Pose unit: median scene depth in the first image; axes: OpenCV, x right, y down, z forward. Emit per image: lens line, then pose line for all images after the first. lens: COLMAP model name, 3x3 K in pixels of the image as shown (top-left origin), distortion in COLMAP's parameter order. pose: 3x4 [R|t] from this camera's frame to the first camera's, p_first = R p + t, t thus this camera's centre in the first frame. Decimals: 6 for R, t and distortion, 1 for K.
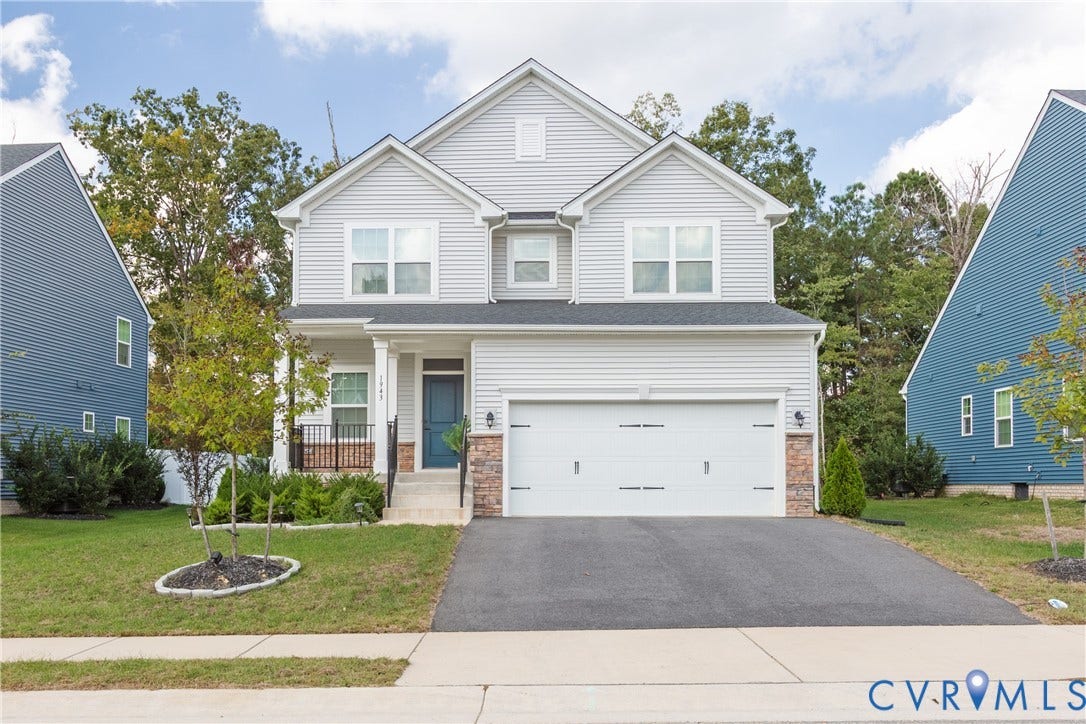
lens RADIAL K [[948.0, 0, 491.6], [0, 948.0, 436.8], [0, 0, 1]] dist [0.001117, 0.004093]
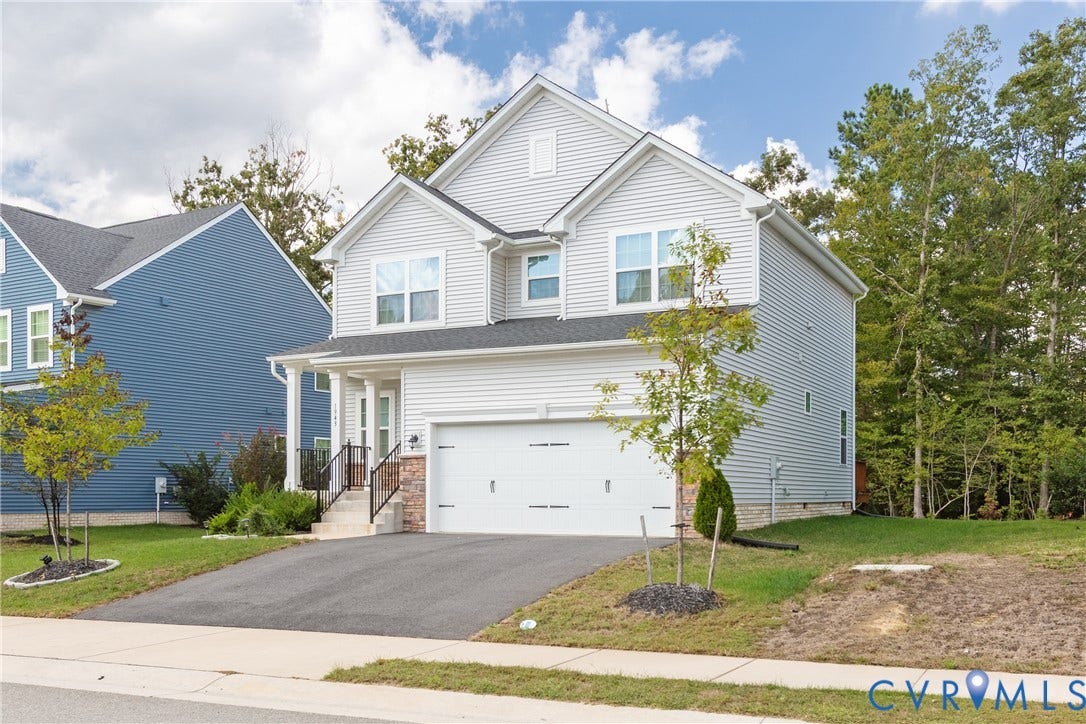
lens RADIAL K [[1025.8, 0, 544.7], [0, 1025.8, 489.3], [0, 0, 1]] dist [-0.003383, 0.002112]
pose [[0.912638, -0.000821, -0.408769, 0.514182], [0.018182, 0.999090, 0.038587, -0.005535], [0.408365, -0.042648, 0.911822, 0.006244]]
